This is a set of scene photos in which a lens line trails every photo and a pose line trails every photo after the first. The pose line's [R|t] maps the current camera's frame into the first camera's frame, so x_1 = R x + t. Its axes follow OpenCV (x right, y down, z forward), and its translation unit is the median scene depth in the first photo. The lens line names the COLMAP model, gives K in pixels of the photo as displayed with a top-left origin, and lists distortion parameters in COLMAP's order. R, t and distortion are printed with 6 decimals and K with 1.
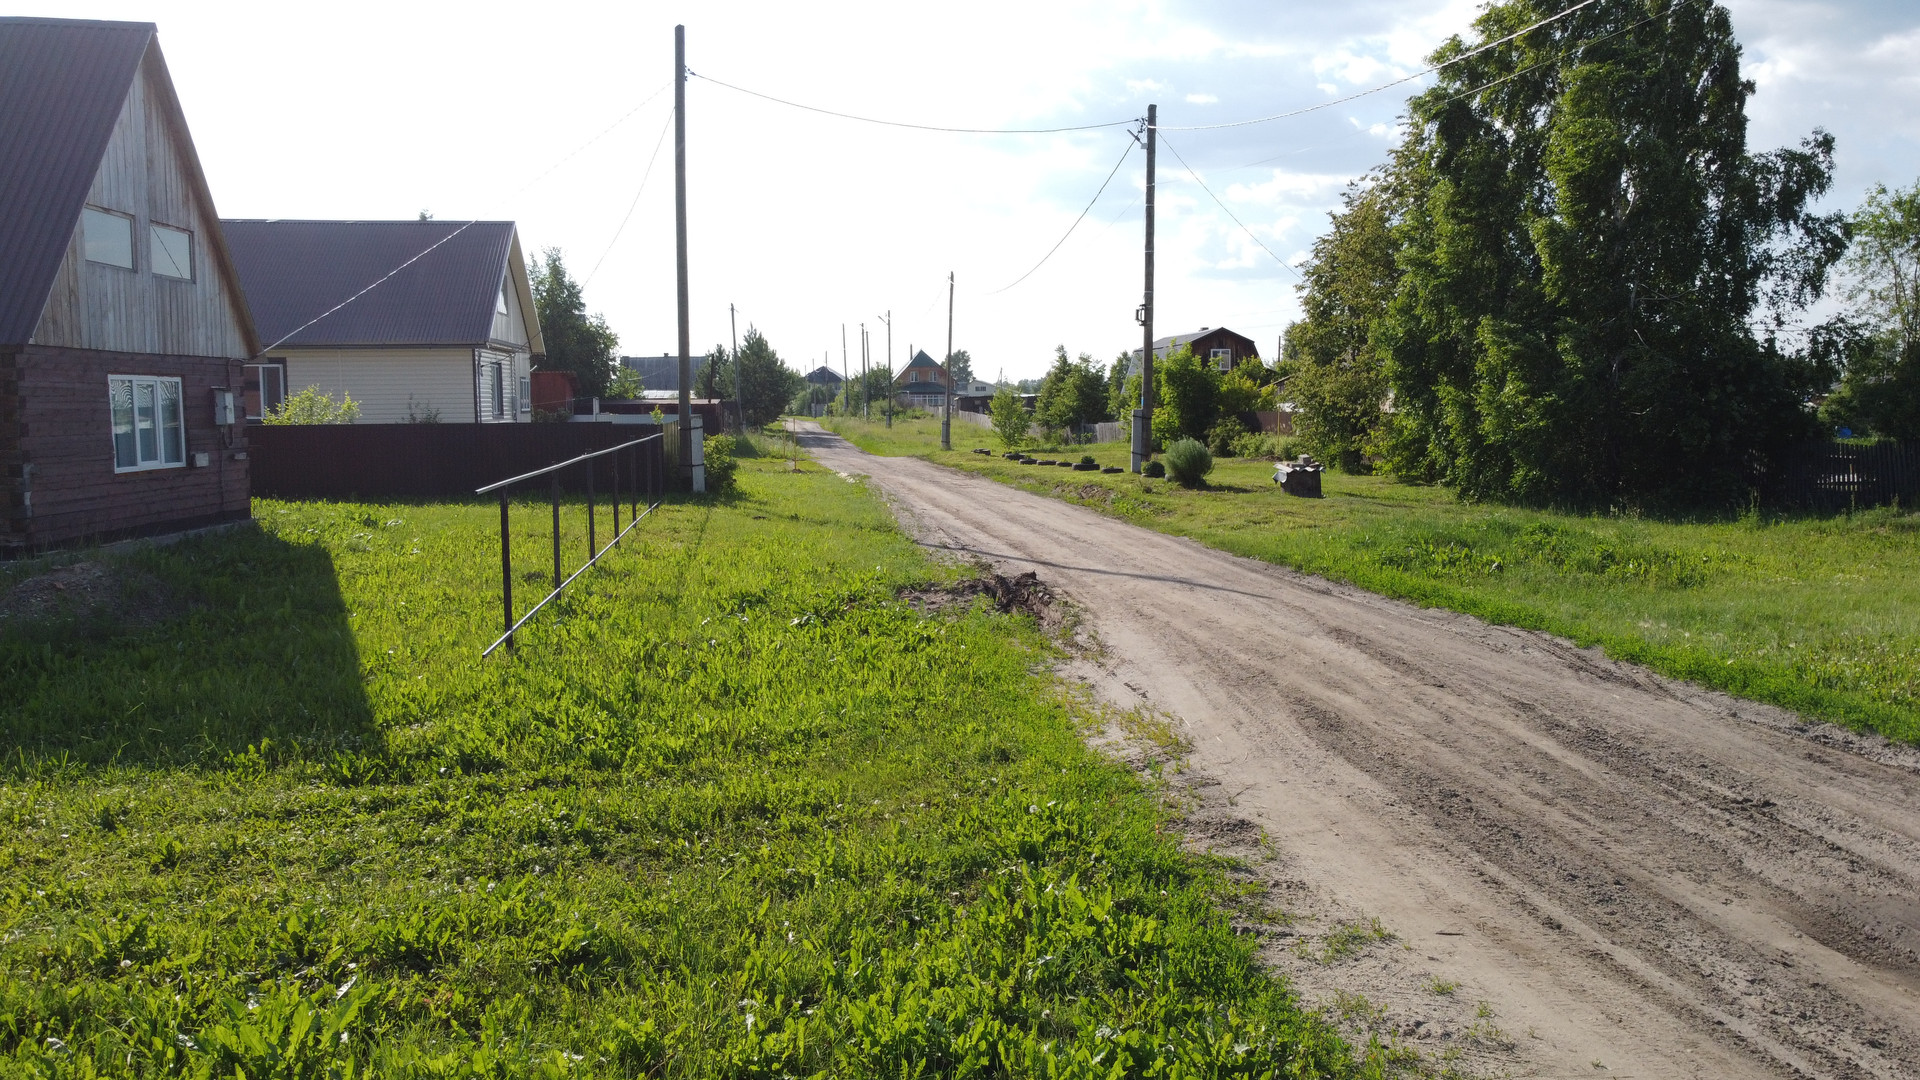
lens RADIAL K [[1428.8, 0, 960.0], [0, 1428.8, 540.0], [0, 0, 1]] dist [-0.006784, 0.001989]
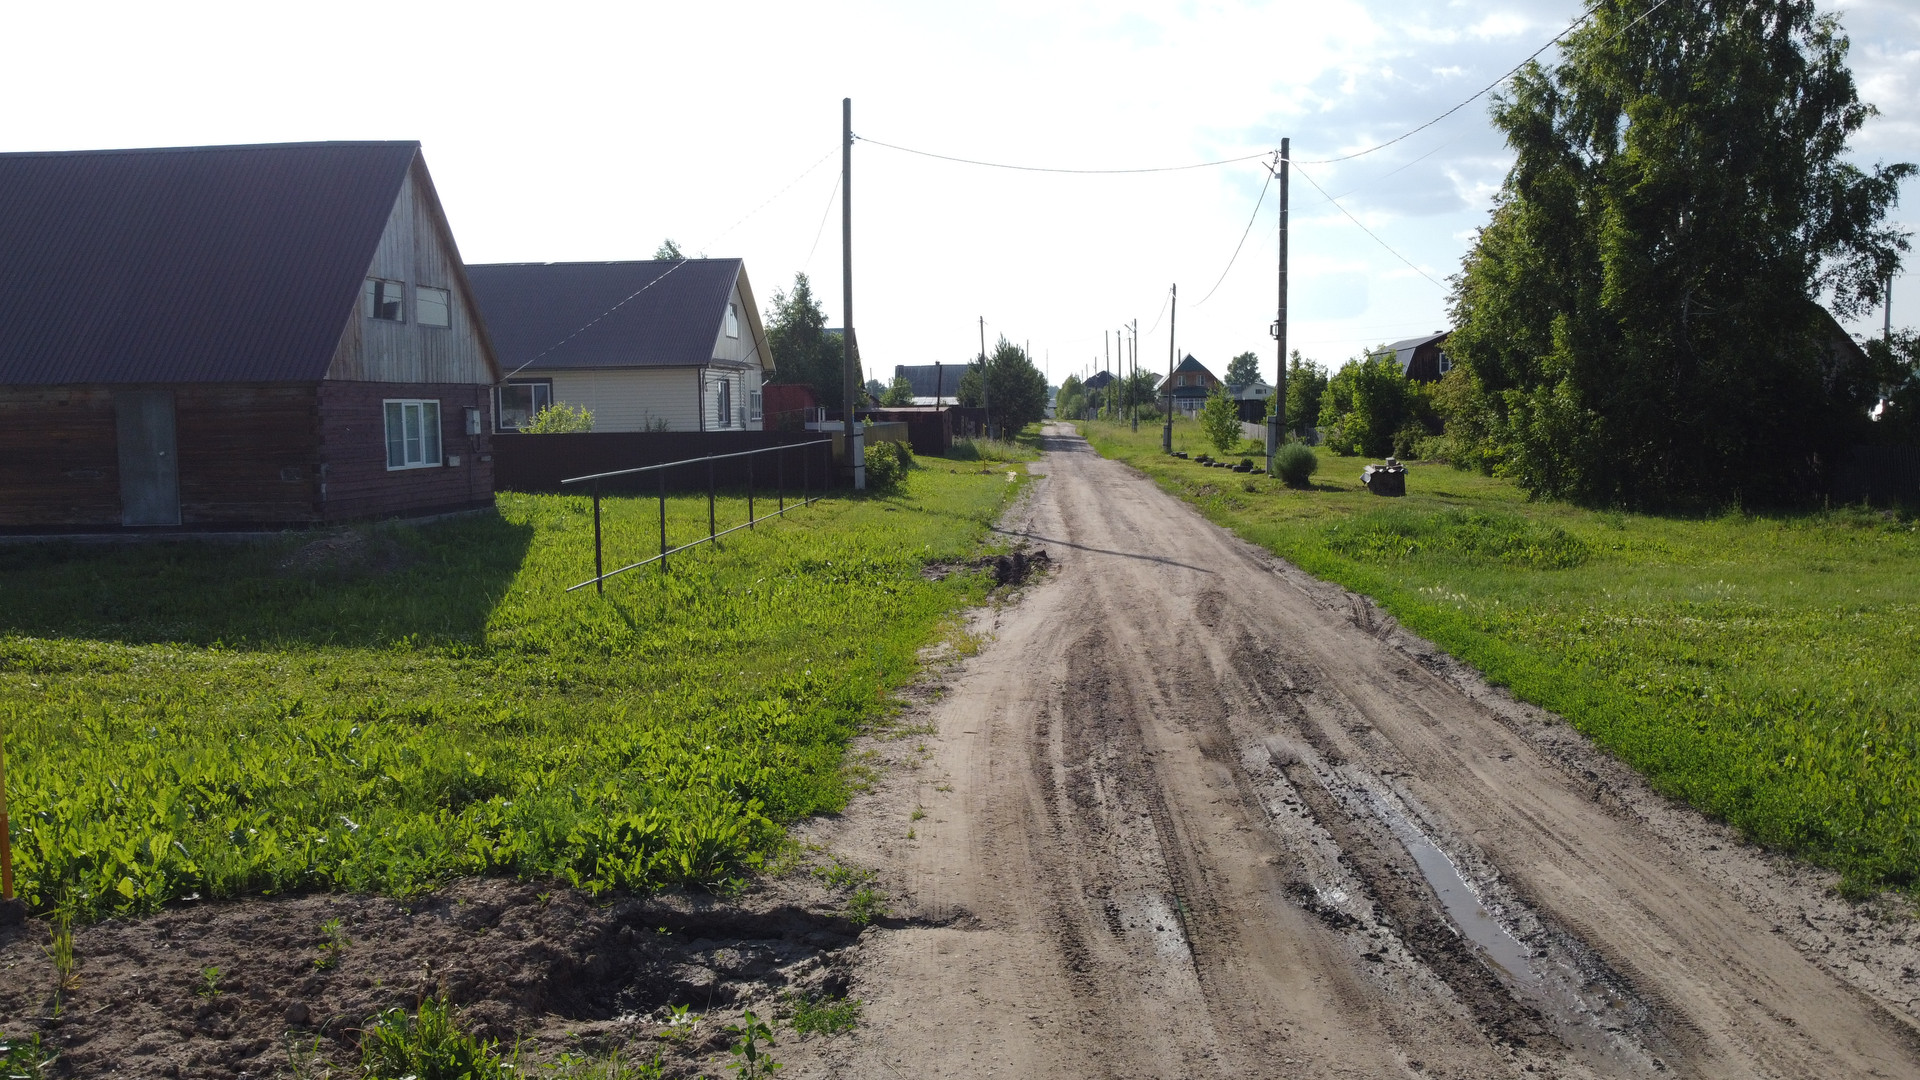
lens RADIAL K [[1421.9, 0, 971.3], [0, 1421.9, 542.9], [0, 0, 1]] dist [-0.004868, -0.003717]
pose [[0.980715, 0.011635, -0.195099, 0.141848], [-0.011593, 0.999932, 0.001358, 0.008856], [0.195102, 0.000930, 0.980783, -0.145690]]
